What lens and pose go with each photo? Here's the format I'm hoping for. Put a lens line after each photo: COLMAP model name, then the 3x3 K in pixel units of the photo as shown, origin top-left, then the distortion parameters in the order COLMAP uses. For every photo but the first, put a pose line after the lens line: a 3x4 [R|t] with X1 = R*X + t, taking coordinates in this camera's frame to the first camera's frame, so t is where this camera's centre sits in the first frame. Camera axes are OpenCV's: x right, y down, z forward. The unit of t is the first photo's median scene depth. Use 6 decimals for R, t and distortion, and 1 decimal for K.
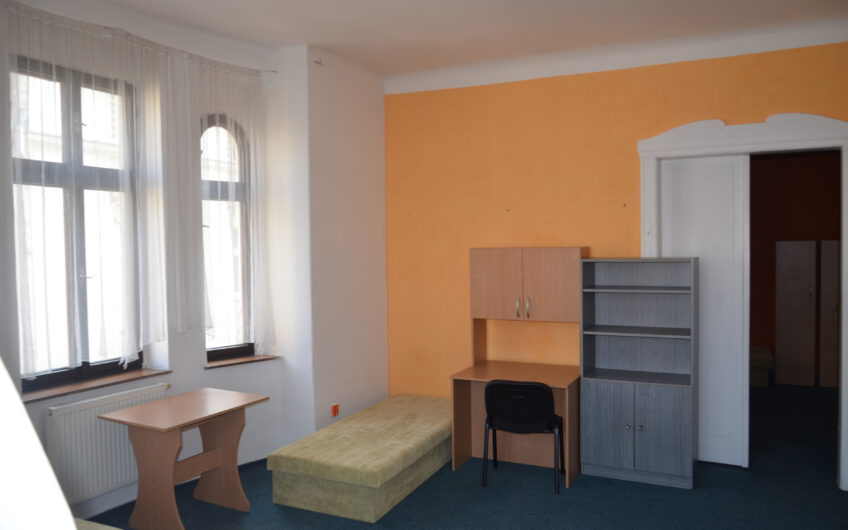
lens RADIAL K [[678.8, 0, 431.1], [0, 678.8, 266.8], [0, 0, 1]] dist [-0.021744, 0.000924]
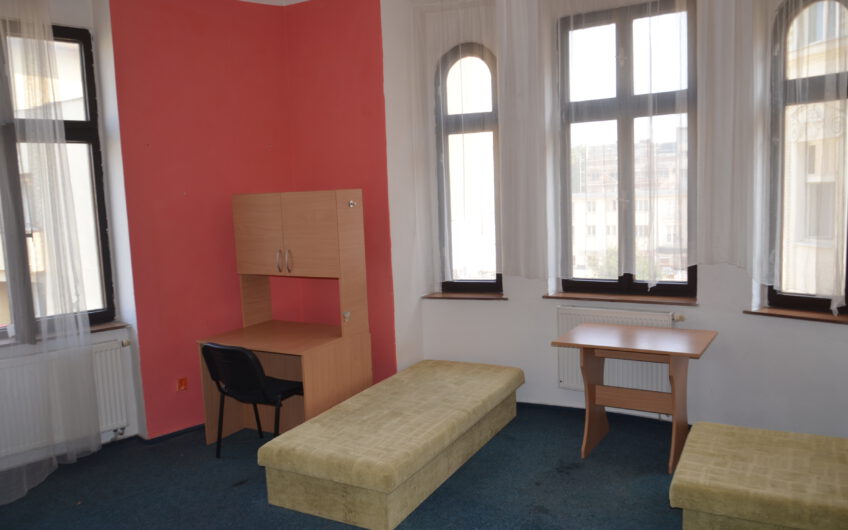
lens RADIAL K [[620.9, 0, 425.2], [0, 620.9, 257.0], [0, 0, 1]] dist [-0.012811, 0.003121]
pose [[-0.113280, 0.120403, -0.986241, 0.482915], [0.008507, 0.992711, 0.120216, -0.015949], [0.993527, 0.005229, -0.113479, 0.737025]]
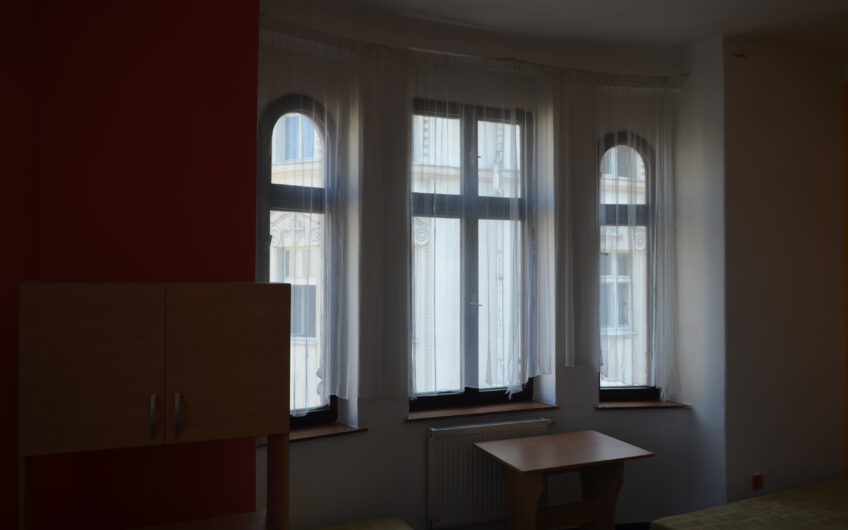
lens RADIAL K [[678.8, 0, 424.5], [0, 678.8, 268.0], [0, 0, 1]] dist [-0.021744, 0.000924]
pose [[0.756887, -0.000505, -0.653546, 0.094299], [-0.028451, 0.999026, -0.033722, -0.002841], [0.652926, 0.044118, 0.756135, 0.156388]]
